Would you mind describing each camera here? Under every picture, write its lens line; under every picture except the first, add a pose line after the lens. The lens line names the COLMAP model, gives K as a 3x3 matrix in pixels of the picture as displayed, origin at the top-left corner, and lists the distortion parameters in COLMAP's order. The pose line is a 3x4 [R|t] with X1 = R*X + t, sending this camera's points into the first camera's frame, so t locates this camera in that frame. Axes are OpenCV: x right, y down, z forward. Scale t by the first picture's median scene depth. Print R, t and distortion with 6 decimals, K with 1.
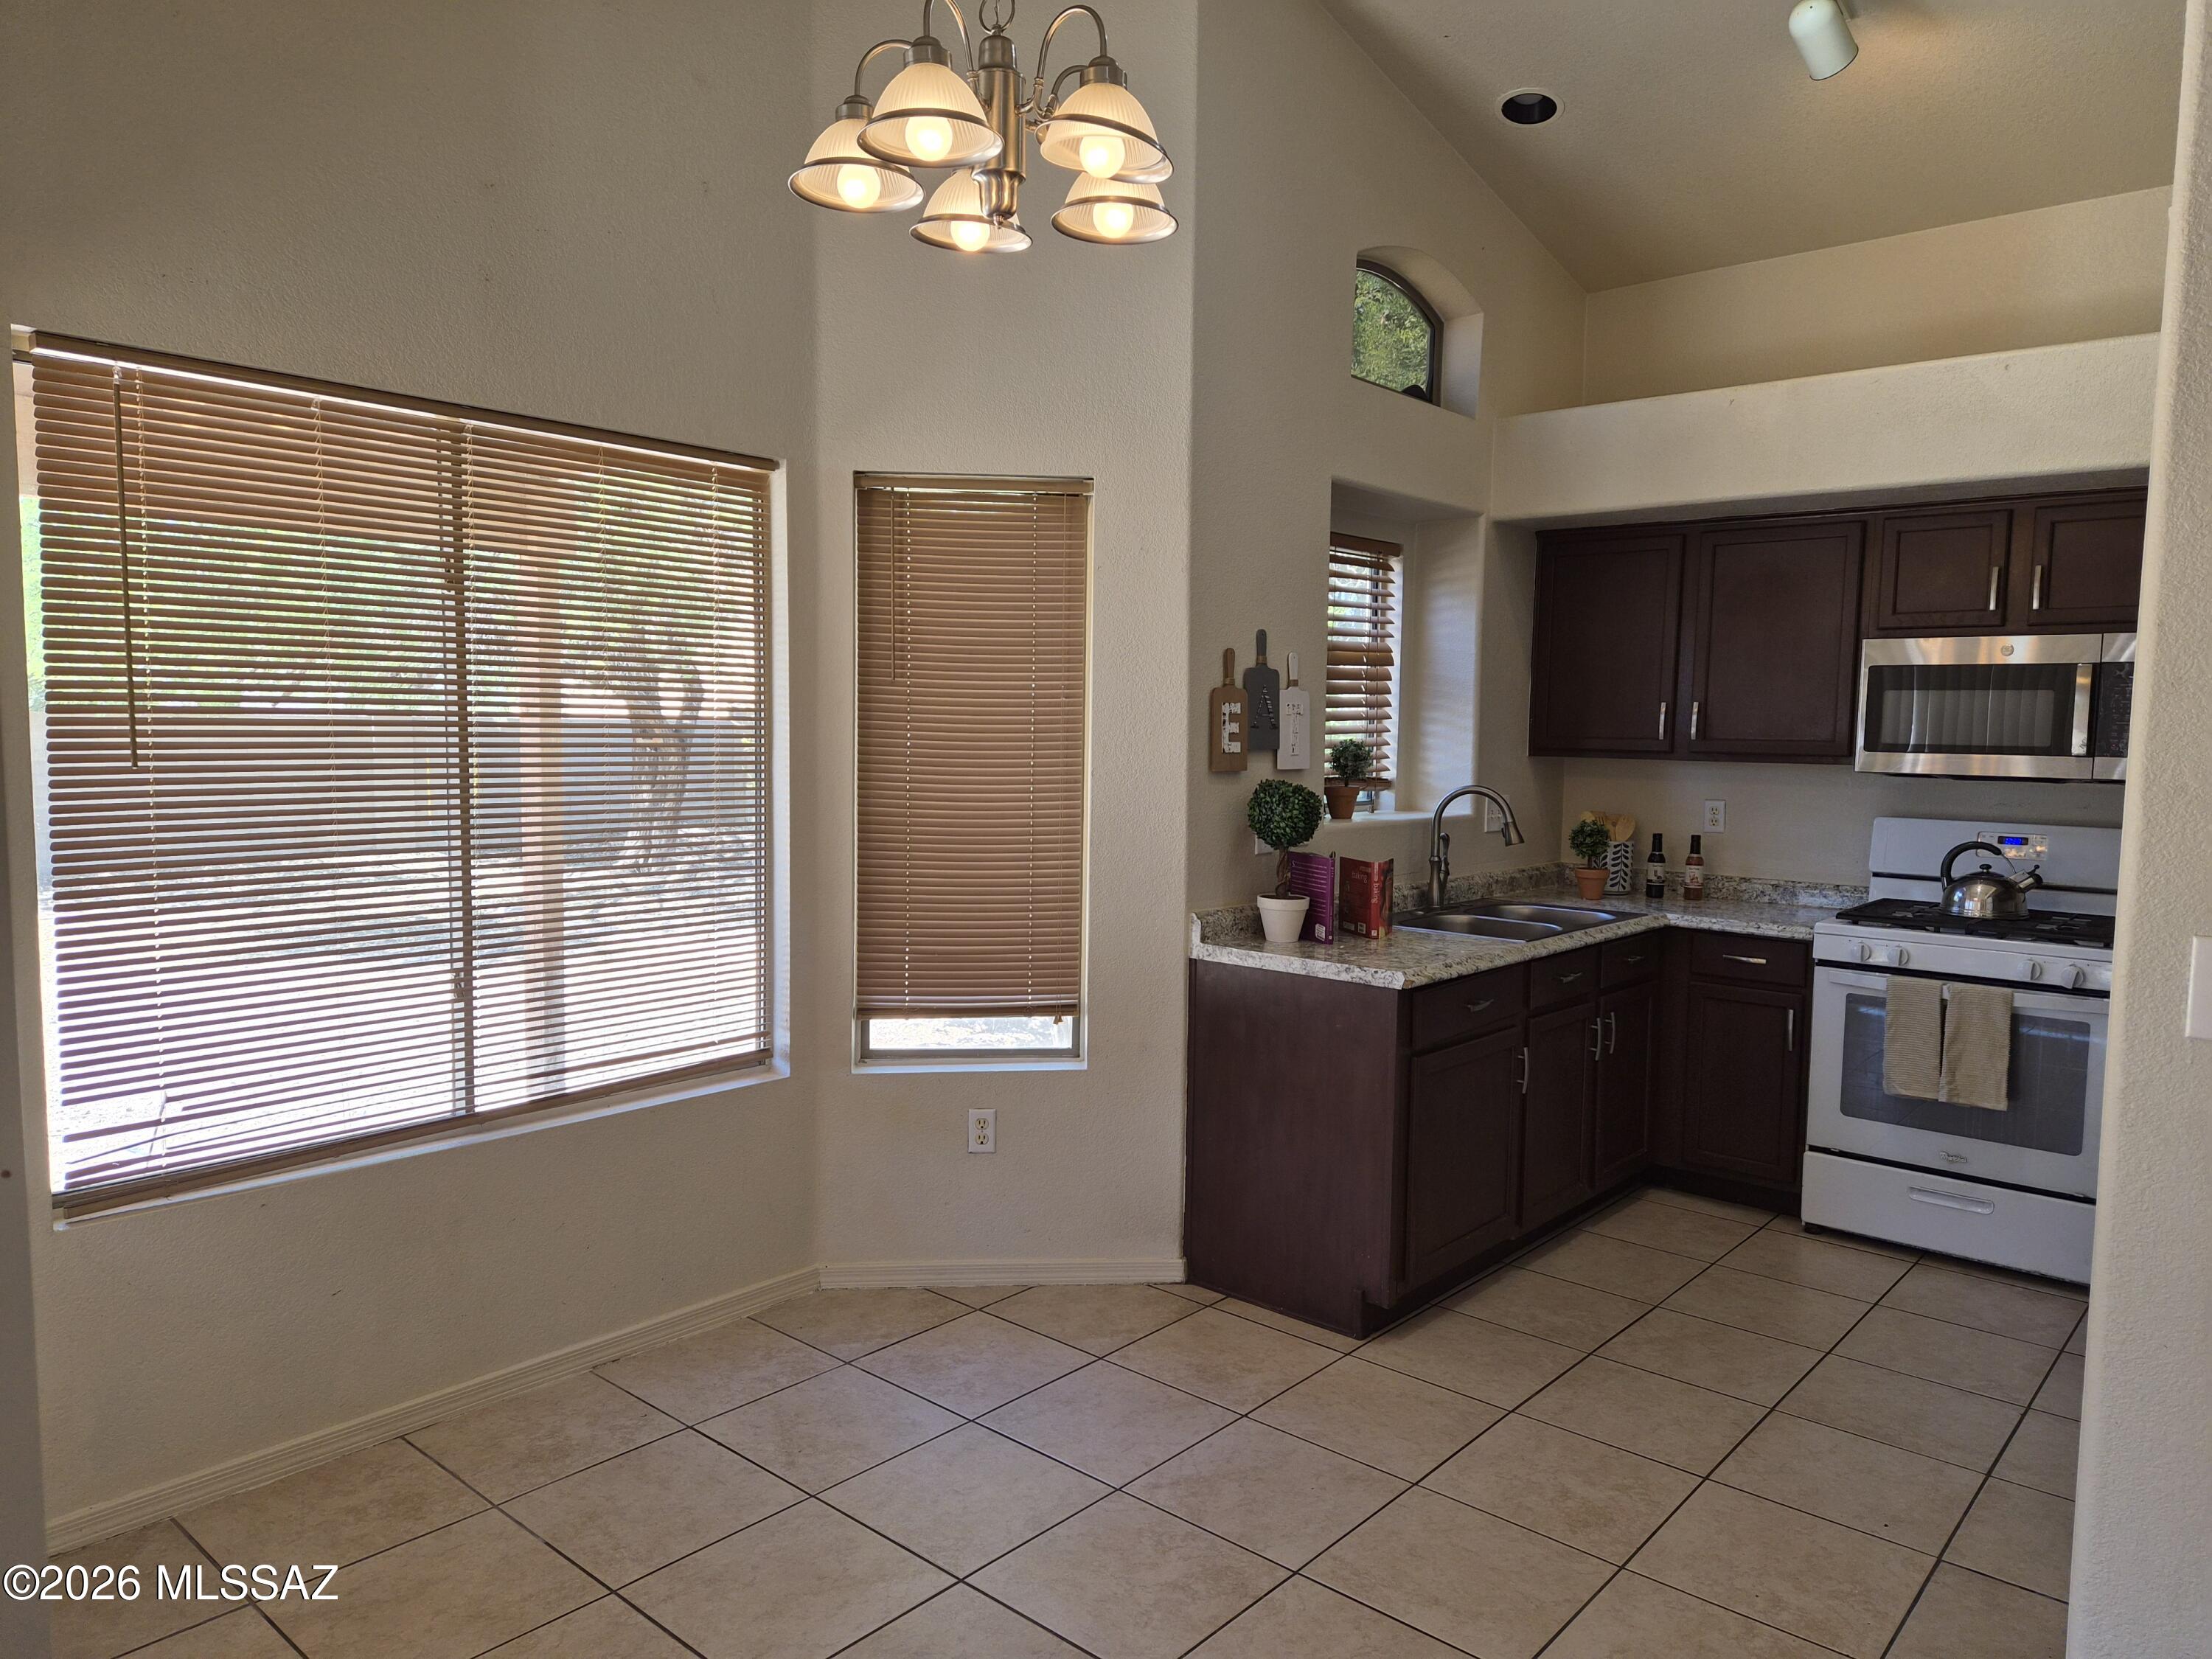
lens RADIAL K [[1476.0, 0, 1122.6], [0, 1476.0, 829.0], [0, 0, 1]] dist [0.057016, -0.021533]
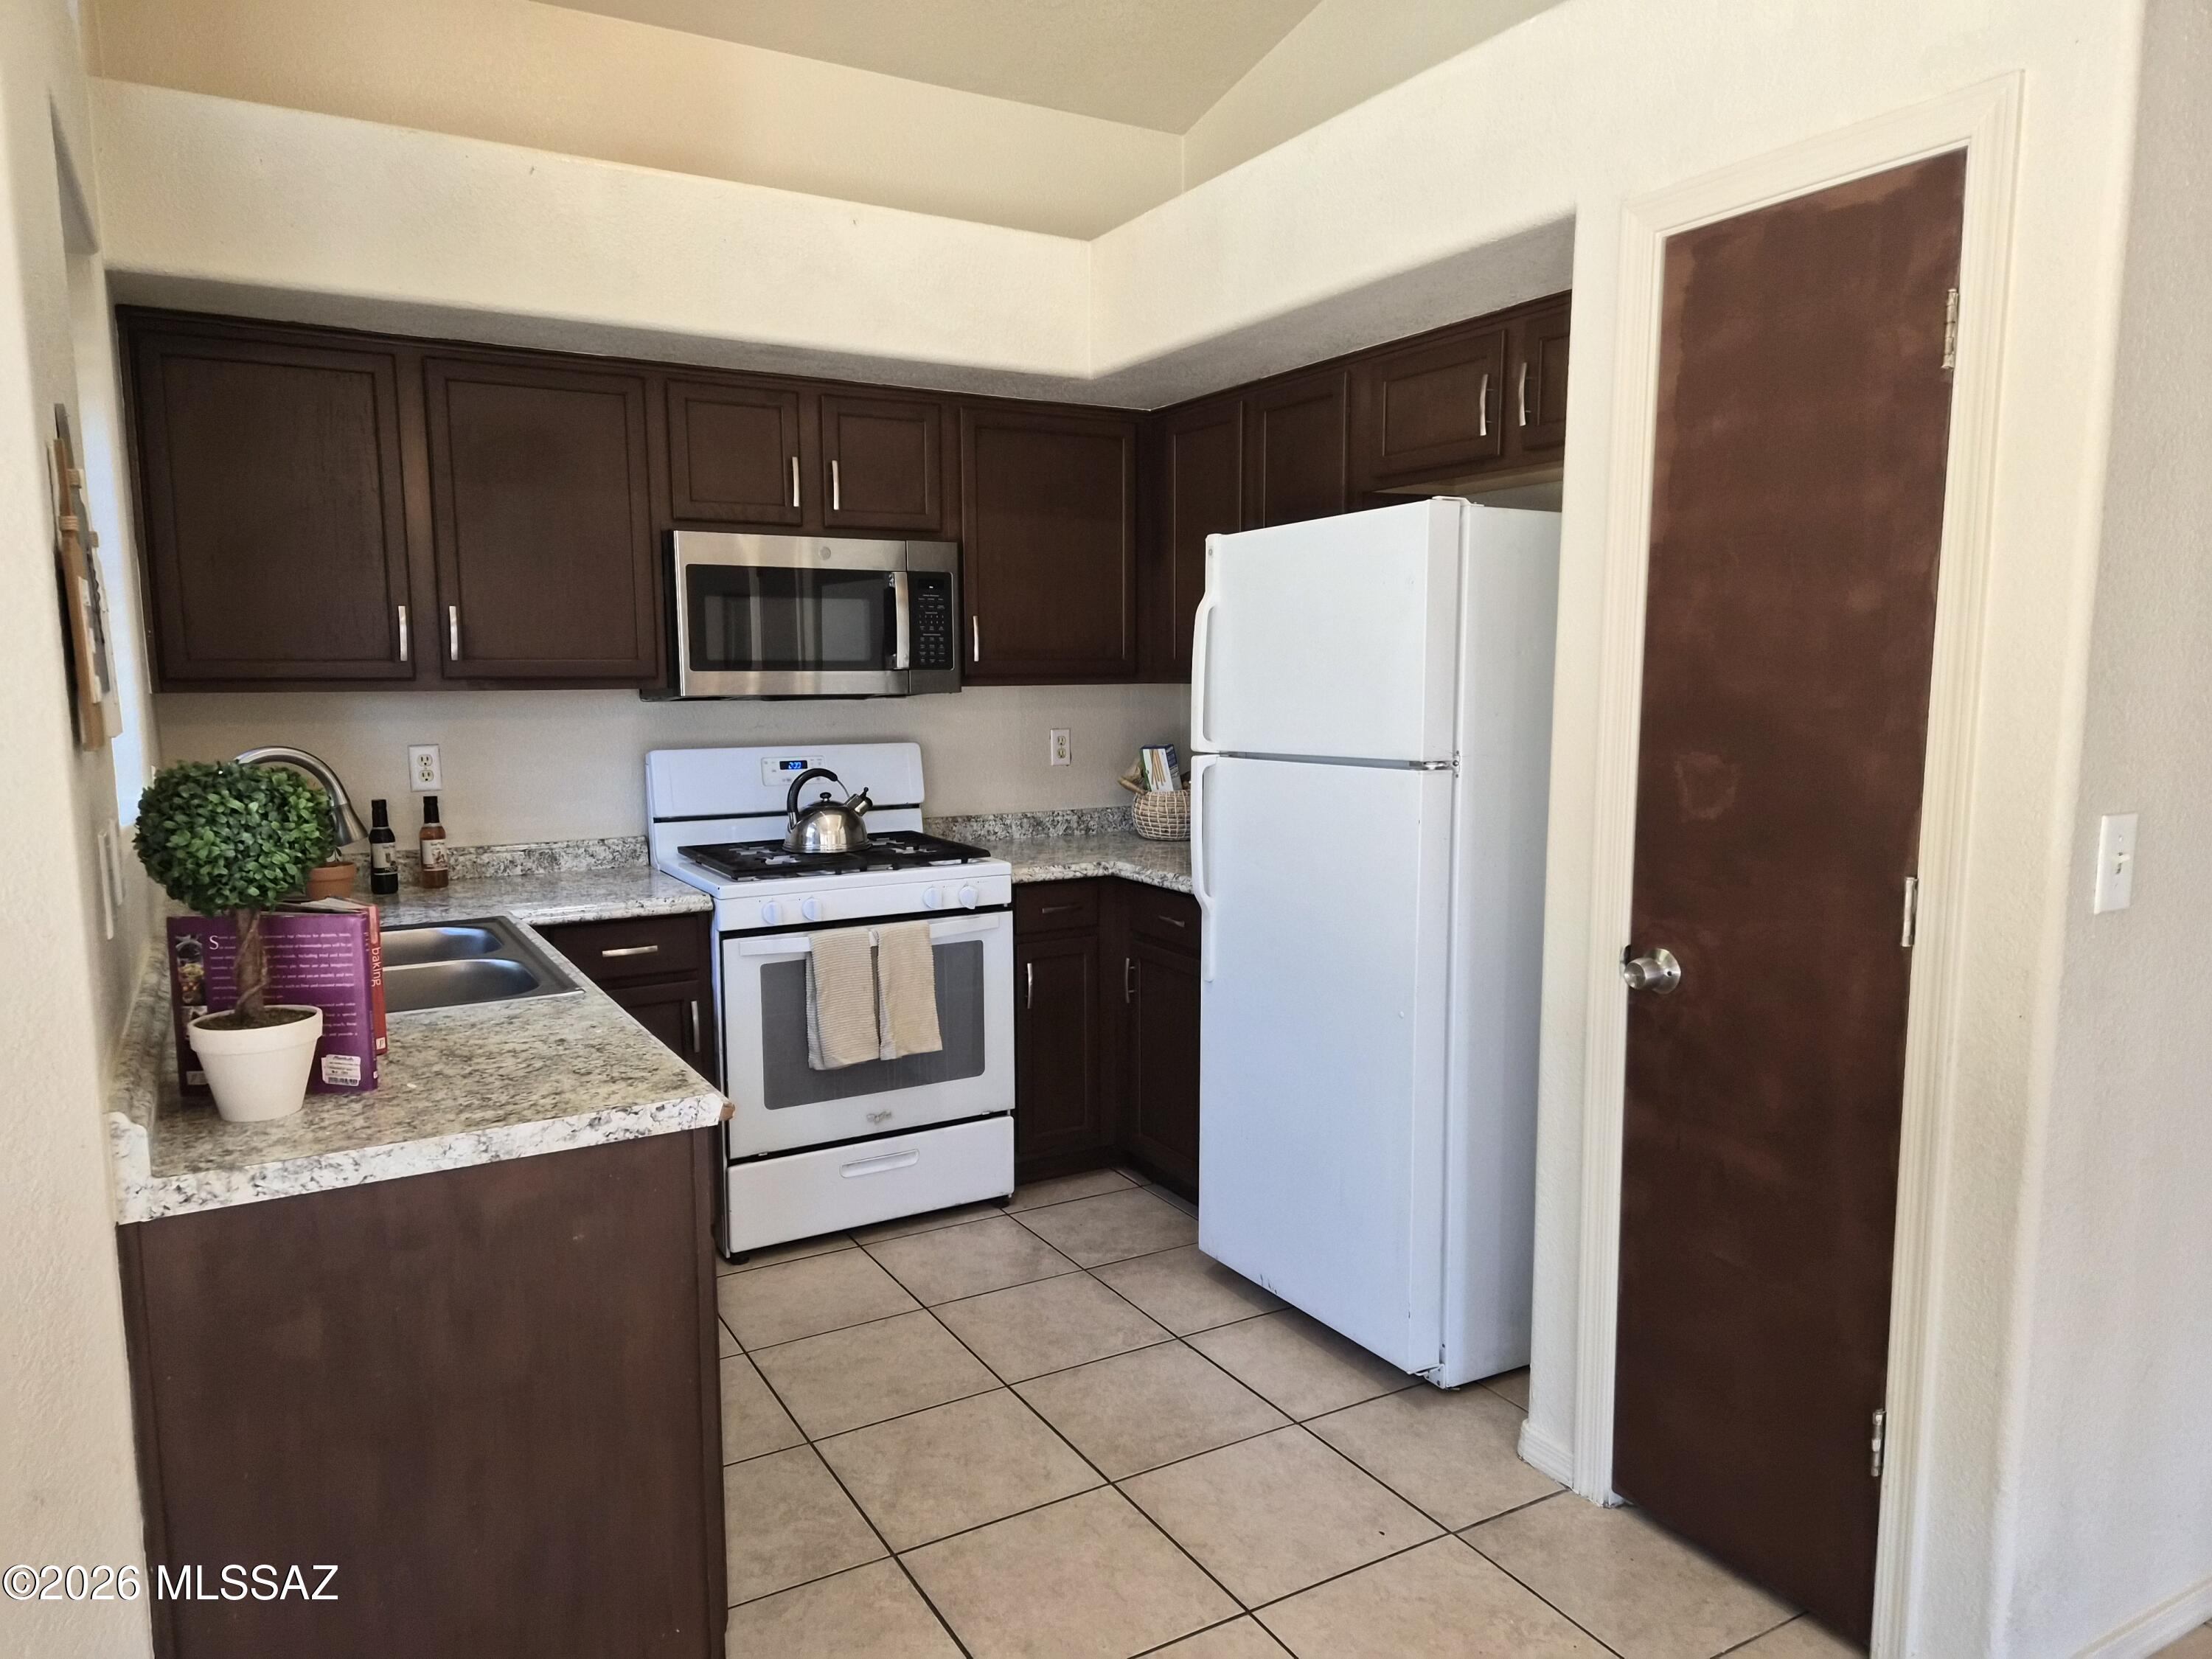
lens RADIAL K [[1476.0, 0, 1089.0], [0, 1476.0, 830.9], [0, 0, 1]] dist [0.057016, -0.021533]
pose [[0.336410, -0.128531, 0.932903, -0.210109], [0.080648, 0.990935, 0.107444, -0.036837], [-0.938256, 0.039092, 0.343727, 0.553441]]
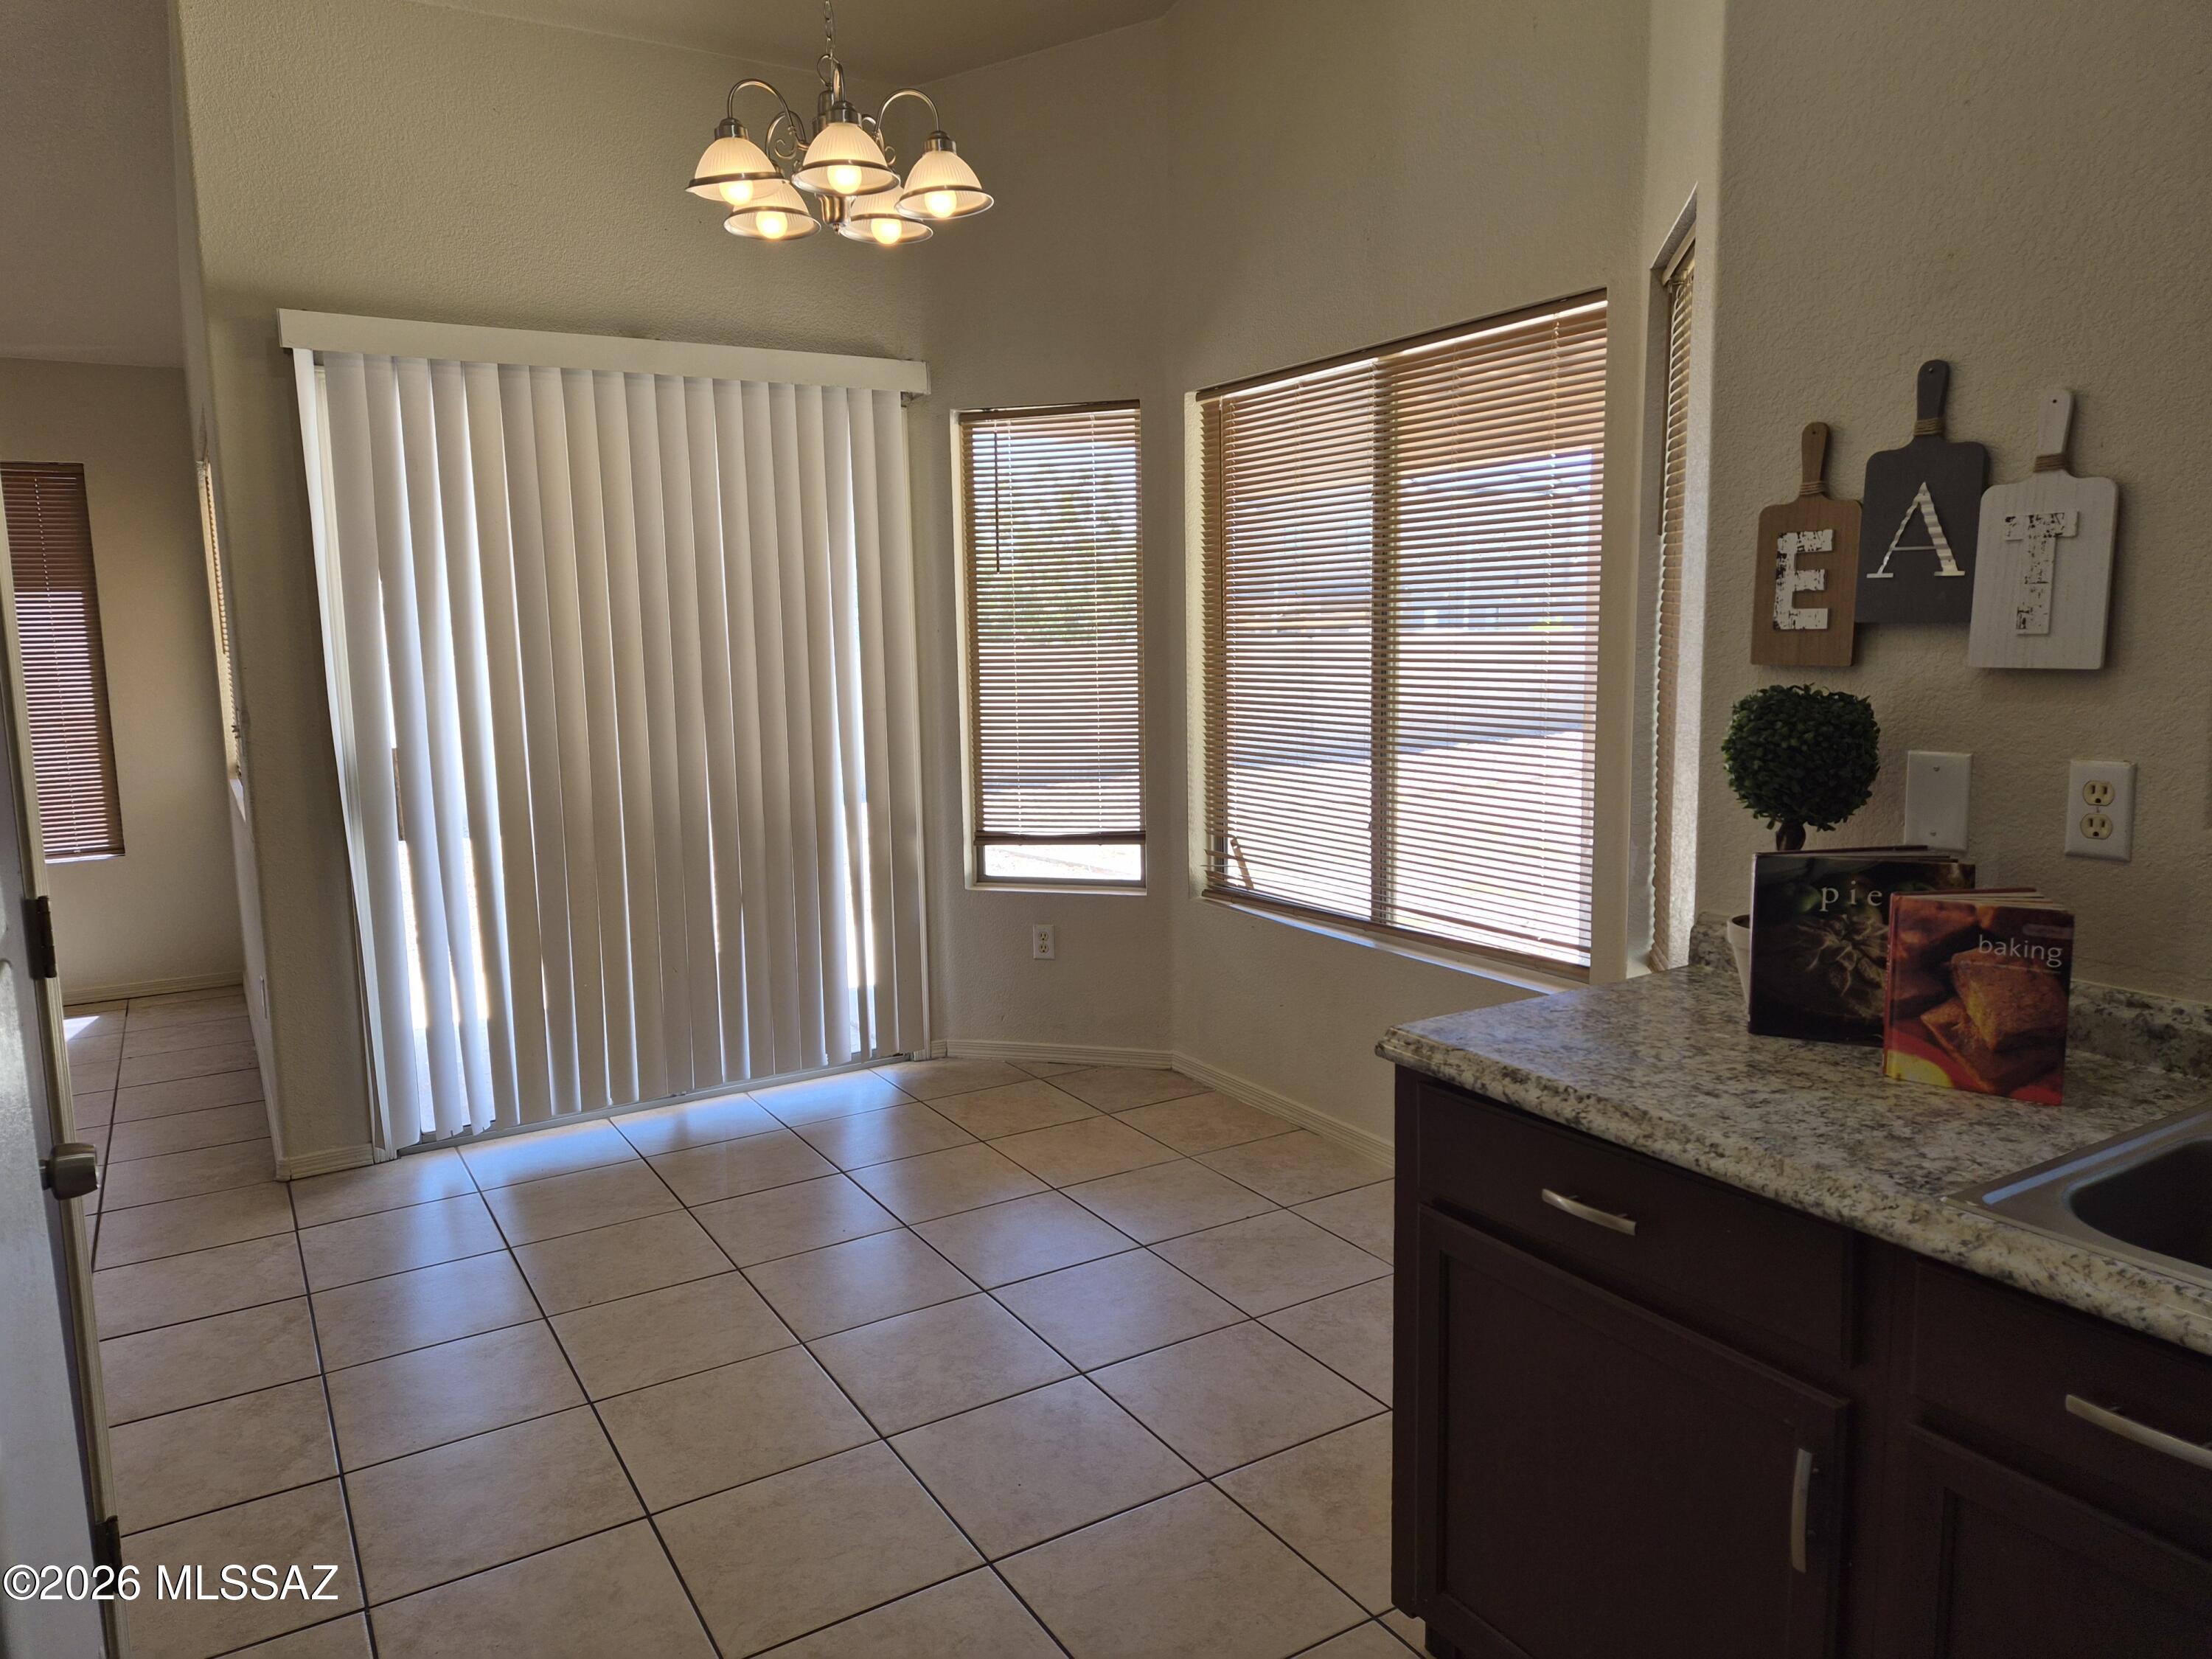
lens RADIAL K [[1476.0, 0, 1088.2], [0, 1476.0, 824.9], [0, 0, 1]] dist [0.057016, -0.021533]
pose [[-0.305261, 0.120880, -0.944565, 0.599885], [-0.059642, 0.987536, 0.145654, -0.042113], [0.950399, 0.100798, -0.294247, 0.852157]]
